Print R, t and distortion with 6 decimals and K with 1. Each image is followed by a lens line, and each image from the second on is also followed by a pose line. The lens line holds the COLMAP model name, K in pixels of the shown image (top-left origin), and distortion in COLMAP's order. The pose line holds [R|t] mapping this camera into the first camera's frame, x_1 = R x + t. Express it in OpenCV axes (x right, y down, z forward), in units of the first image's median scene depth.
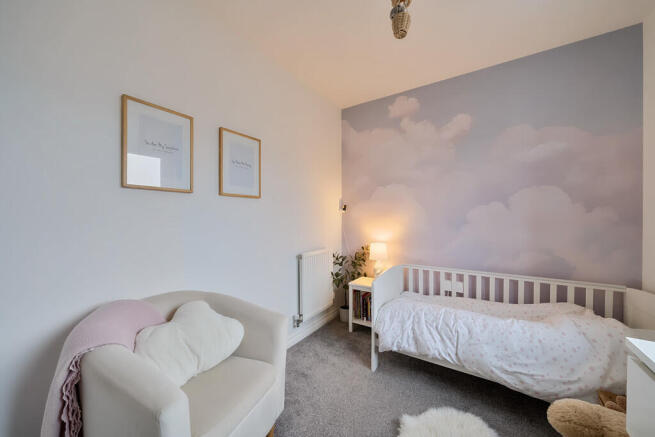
lens RADIAL K [[244.8, 0, 326.8], [0, 244.8, 220.8], [0, 0, 1]] dist [-0.000311, 0.000088]
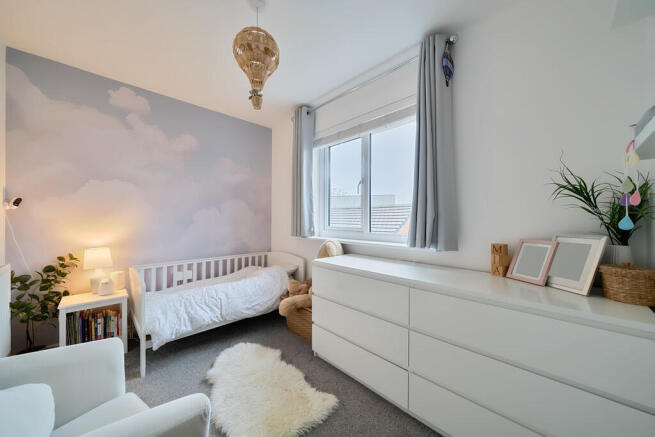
lens RADIAL K [[244.8, 0, 326.3], [0, 244.8, 219.2], [0, 0, 1]] dist [-0.000311, 0.000088]
pose [[0.175615, -0.000237, 0.984459, -0.607627], [0.003169, 0.999995, -0.000325, -0.006400], [-0.984454, 0.003177, 0.175615, 0.111340]]
